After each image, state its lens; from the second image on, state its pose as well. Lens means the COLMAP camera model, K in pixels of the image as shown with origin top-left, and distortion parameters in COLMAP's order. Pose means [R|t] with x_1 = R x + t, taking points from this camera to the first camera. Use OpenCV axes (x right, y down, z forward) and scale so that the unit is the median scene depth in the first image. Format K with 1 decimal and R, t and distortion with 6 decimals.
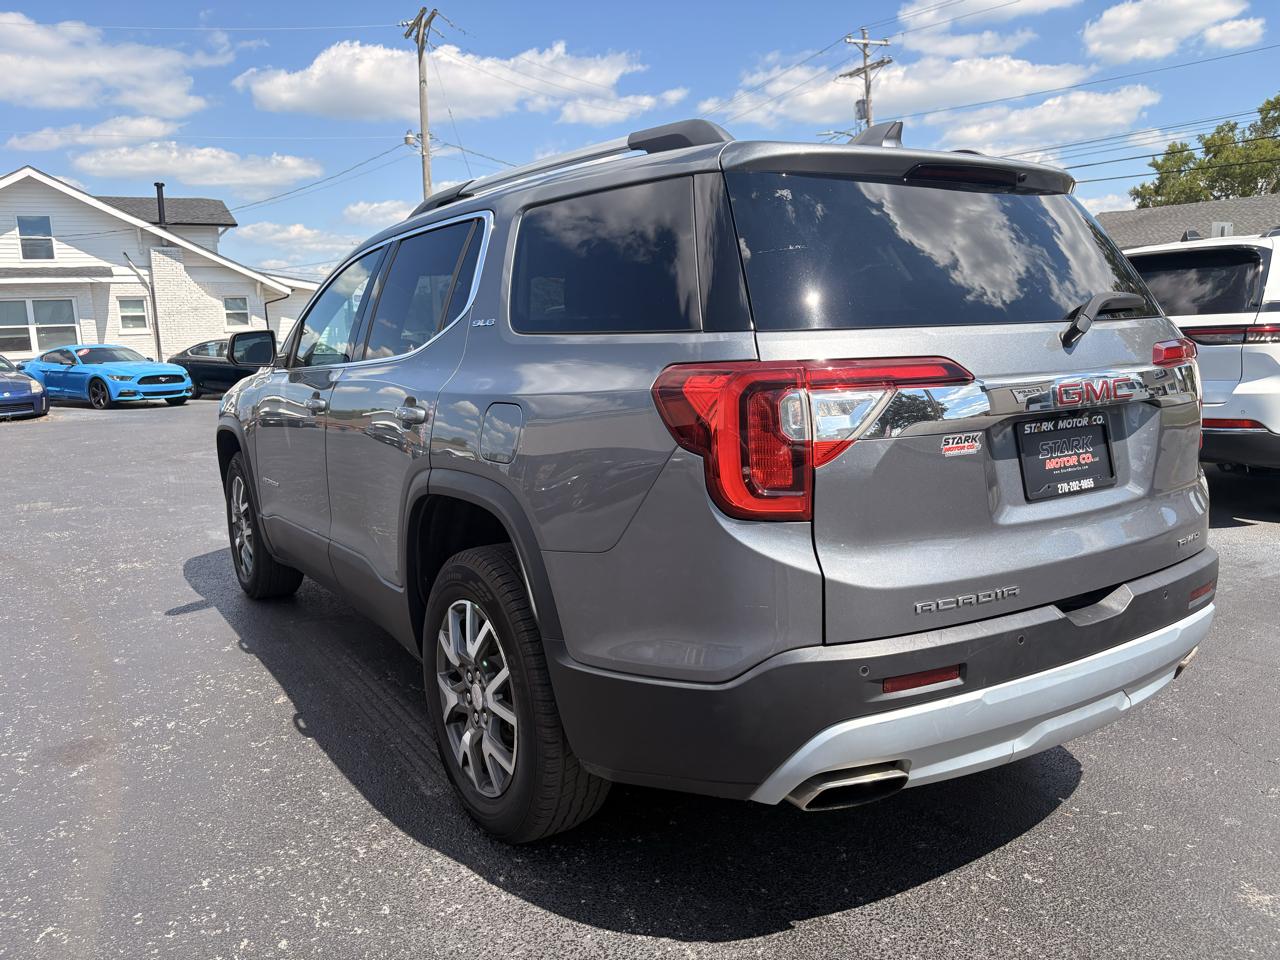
lens RADIAL K [[983.3, 0, 647.1], [0, 983.3, 472.4], [0, 0, 1]] dist [0.014536, -0.007753]
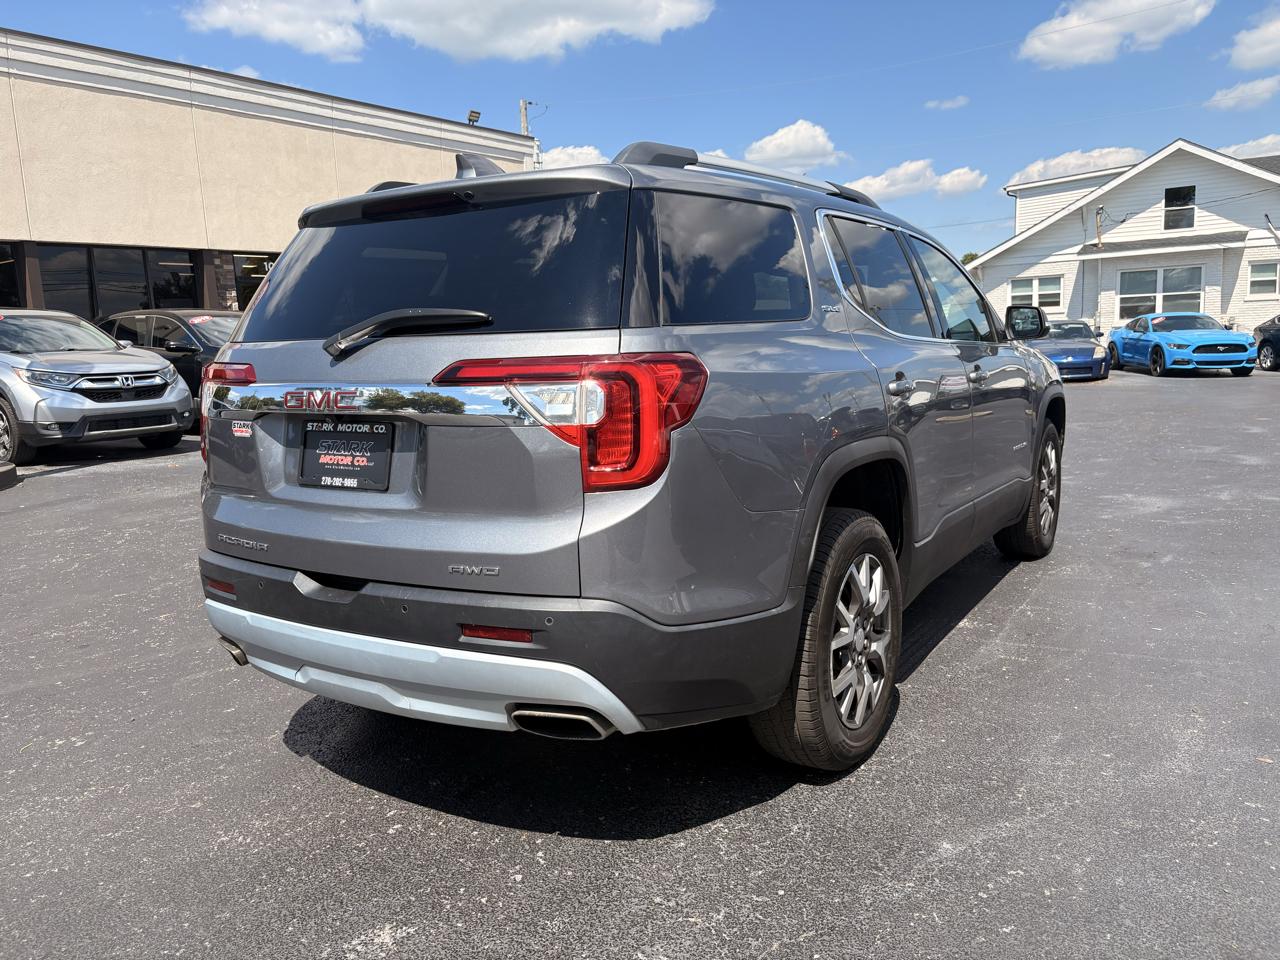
lens RADIAL K [[981.3, 0, 643.4], [0, 981.3, 485.1], [0, 0, 1]] dist [0.009068, -0.001336]
pose [[0.413783, 0.156654, -0.896796, 0.163905], [-0.111357, 0.986396, 0.120925, -0.016350], [0.903540, 0.049828, 0.425598, 0.085145]]
